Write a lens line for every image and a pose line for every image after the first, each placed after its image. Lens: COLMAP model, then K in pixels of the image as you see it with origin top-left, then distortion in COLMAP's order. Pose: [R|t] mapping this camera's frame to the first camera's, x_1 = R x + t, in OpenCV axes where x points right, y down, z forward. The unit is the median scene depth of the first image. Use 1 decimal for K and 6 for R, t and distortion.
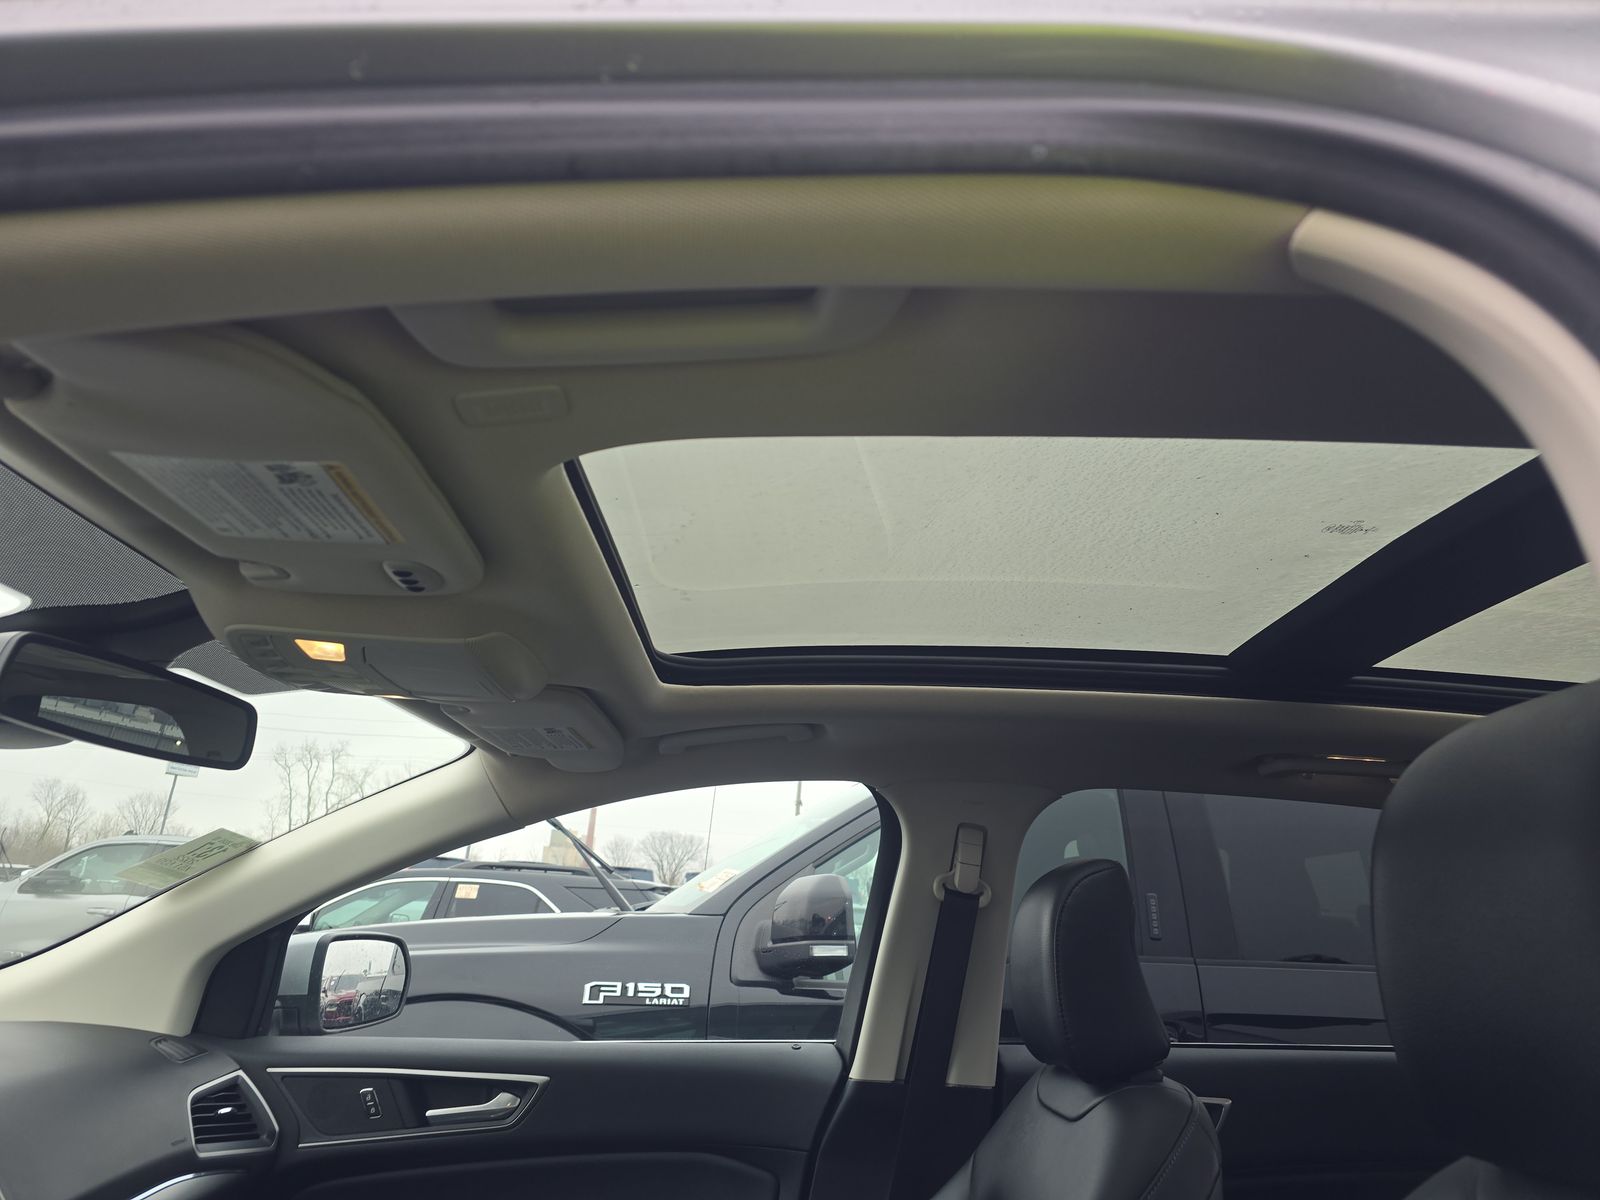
lens RADIAL K [[1064.7, 0, 784.2], [0, 1064.7, 586.7], [0, 0, 1]] dist [0.071044, -0.062963]
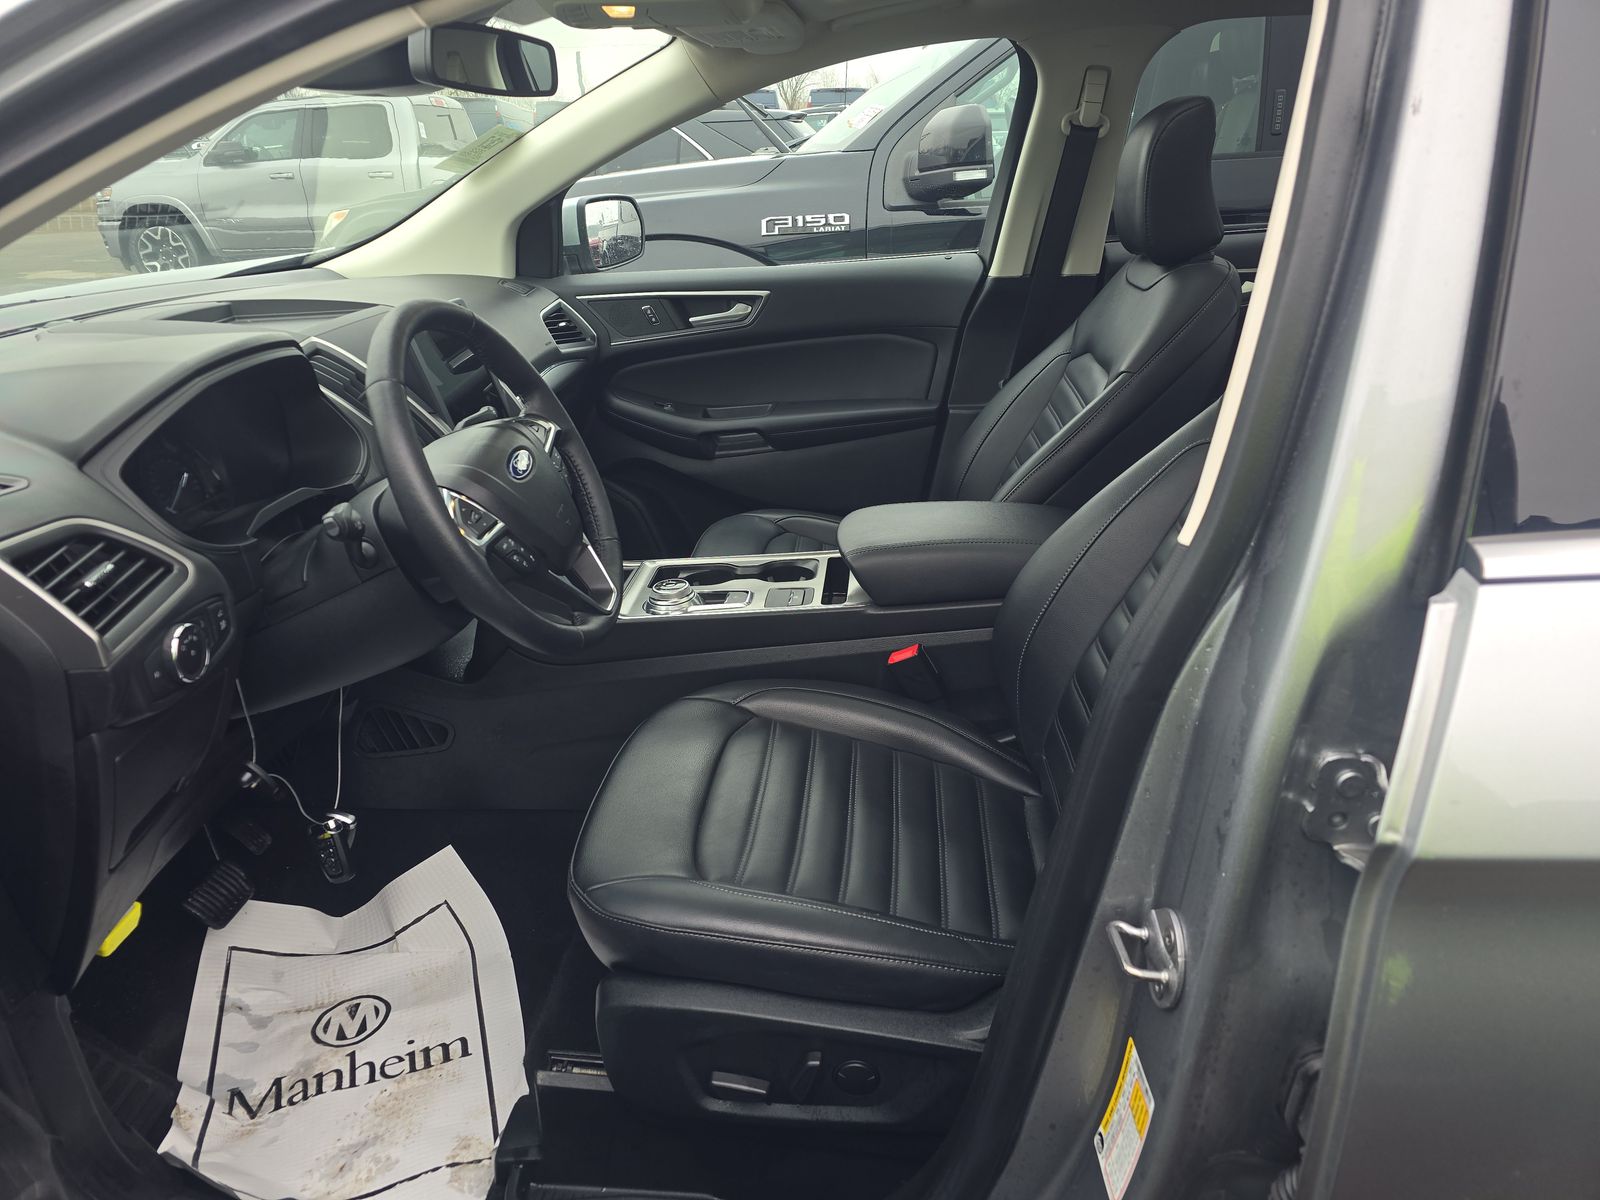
lens RADIAL K [[1064.7, 0, 784.2], [0, 1064.7, 586.7], [0, 0, 1]] dist [0.071044, -0.062963]
pose [[0.990554, -0.031896, -0.133359, -0.024022], [0.110198, 0.763944, 0.635803, -0.119348], [0.081600, -0.644494, 0.760243, -0.269348]]
